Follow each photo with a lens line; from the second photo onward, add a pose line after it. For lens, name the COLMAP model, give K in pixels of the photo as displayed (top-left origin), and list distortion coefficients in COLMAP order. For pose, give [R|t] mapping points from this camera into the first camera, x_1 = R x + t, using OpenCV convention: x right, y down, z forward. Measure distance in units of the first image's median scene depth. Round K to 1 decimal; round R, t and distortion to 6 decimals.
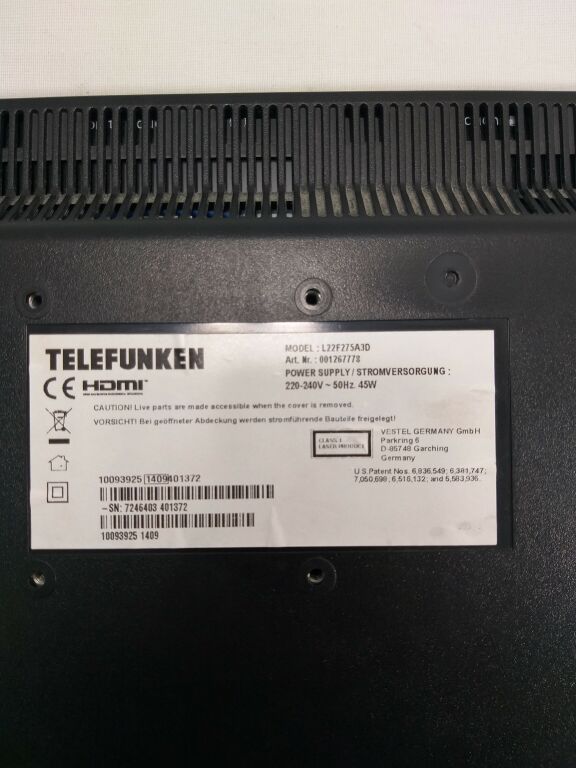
lens RADIAL K [[589.3, 0, 289.1], [0, 589.3, 382.7], [0, 0, 1]] dist [-0.012240, -0.008169]
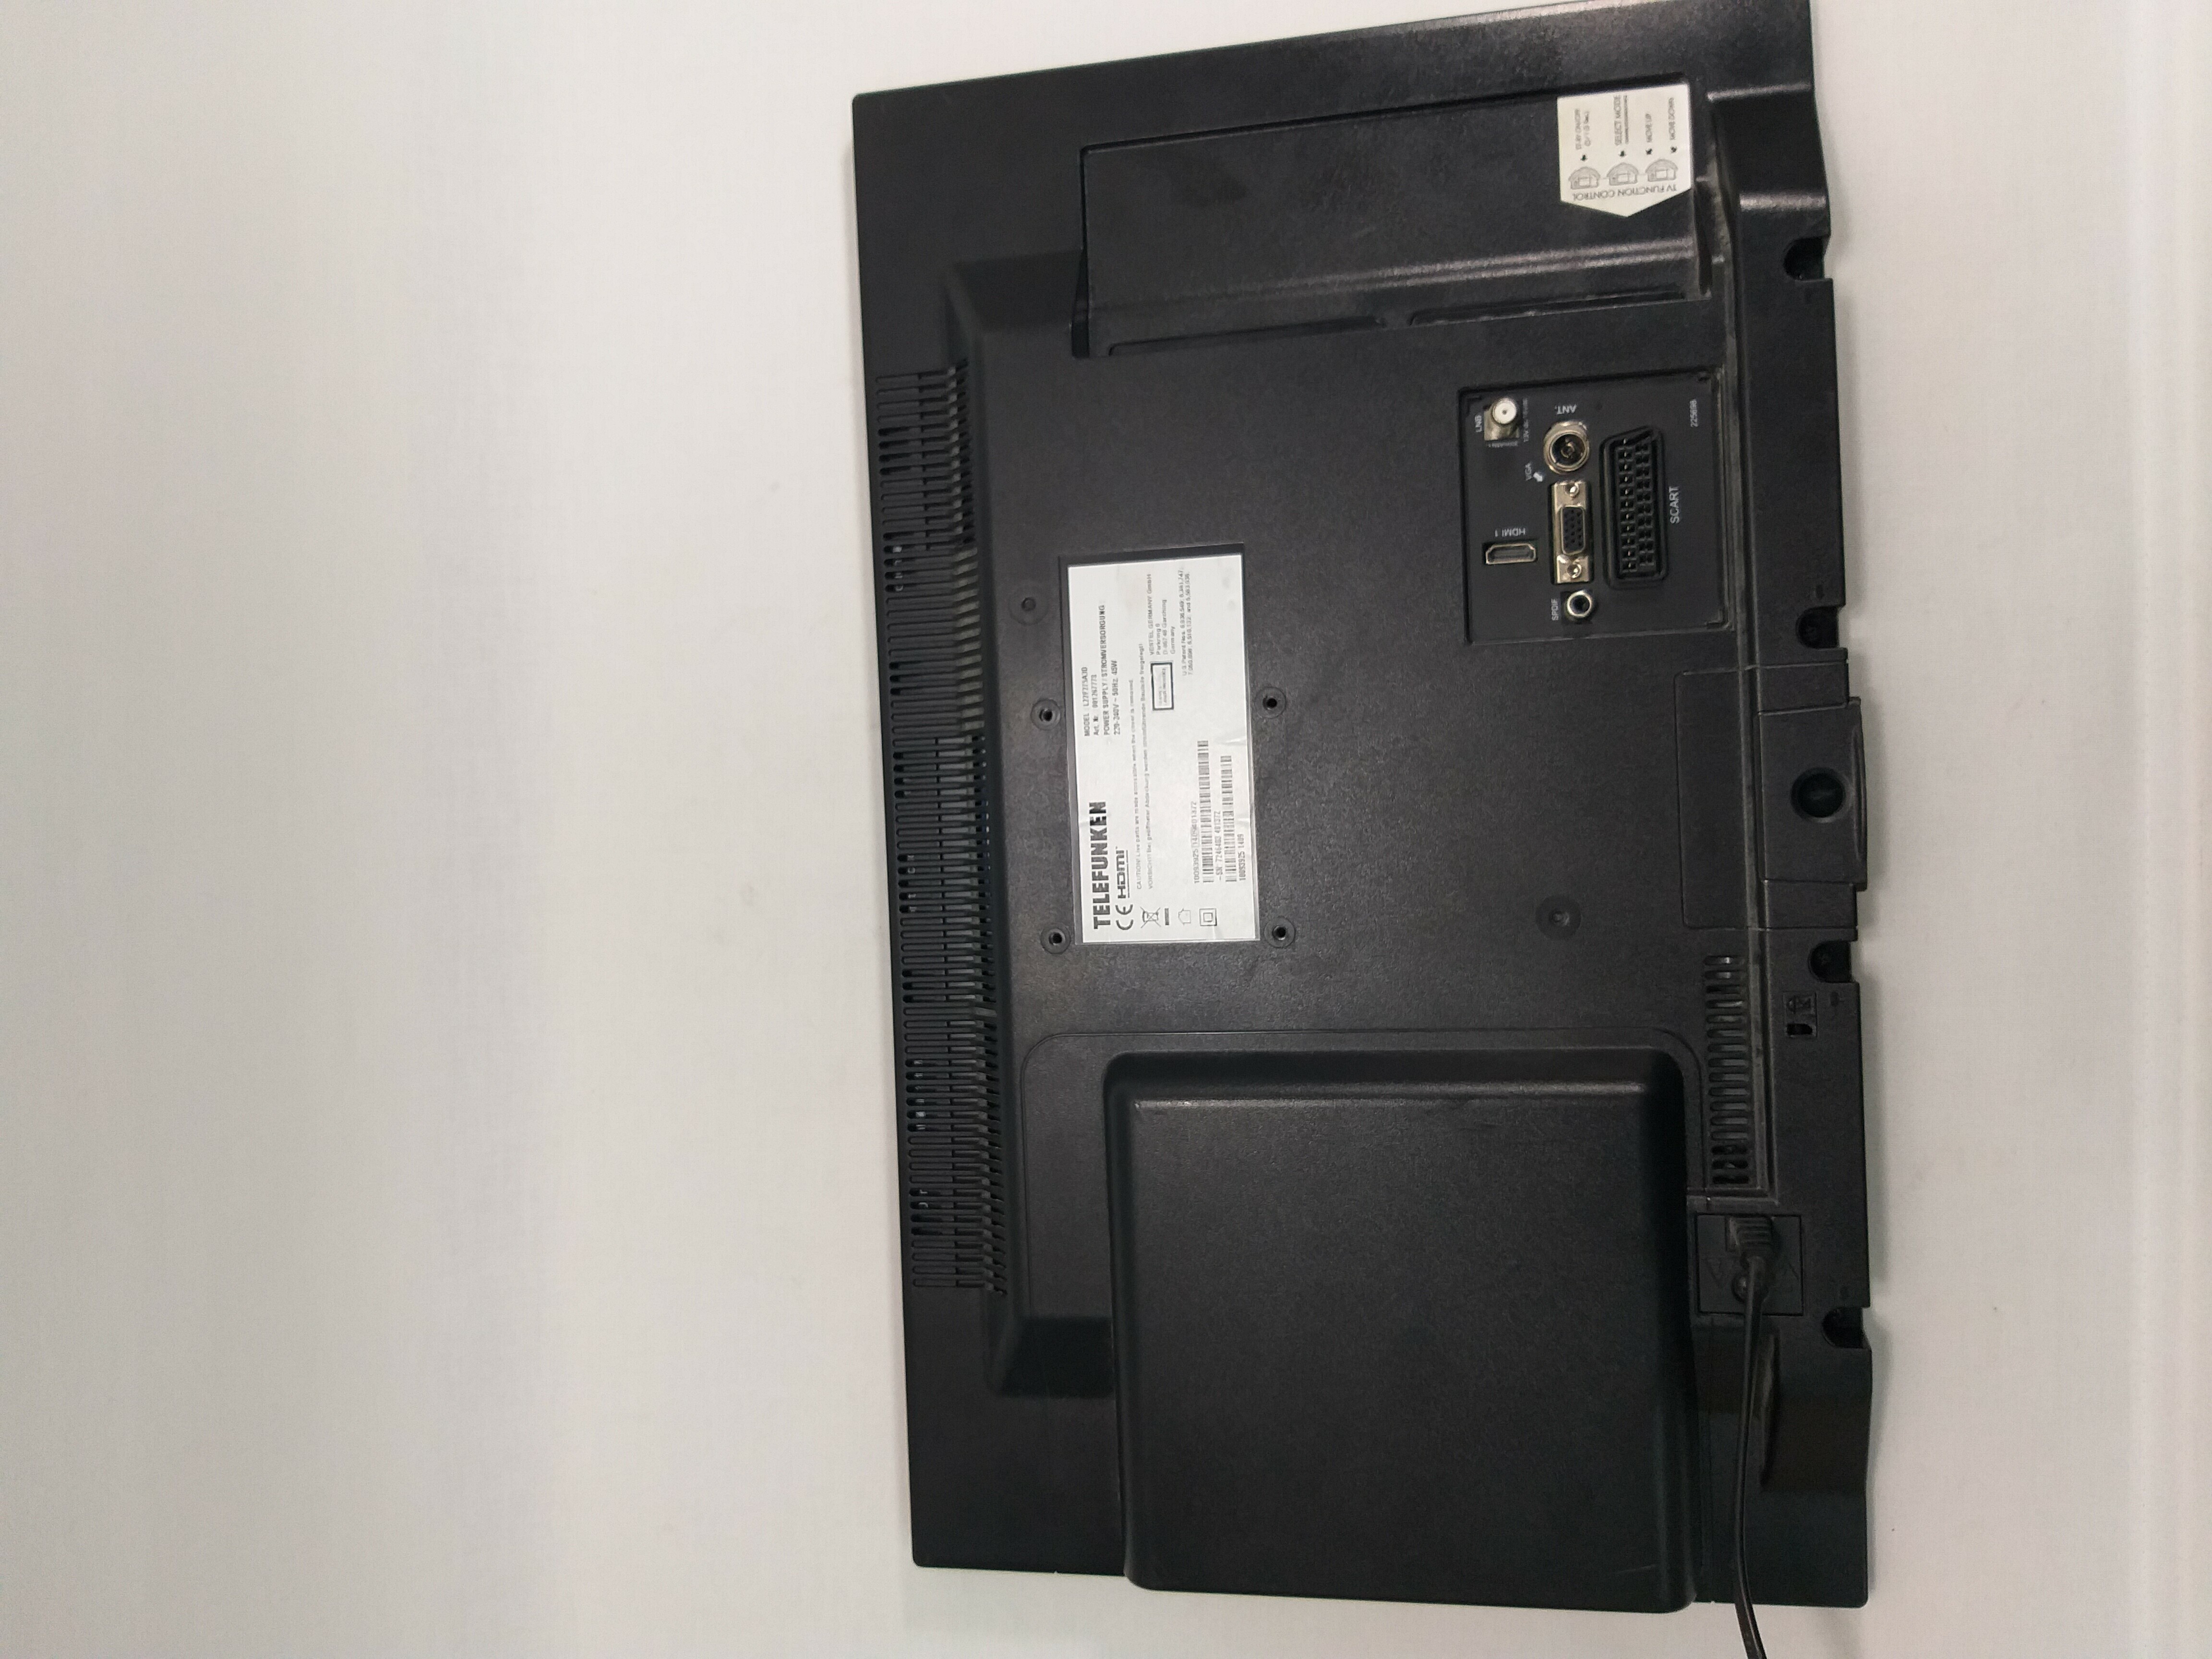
lens RADIAL K [[1697.4, 0, 1110.6], [0, 1697.4, 828.6], [0, 0, 1]] dist [-0.012240, -0.008169]
pose [[-0.032478, -0.999298, -0.018648, -0.135981], [0.978750, -0.028020, -0.203131, 0.706243], [0.202466, -0.024849, 0.978974, -2.476809]]
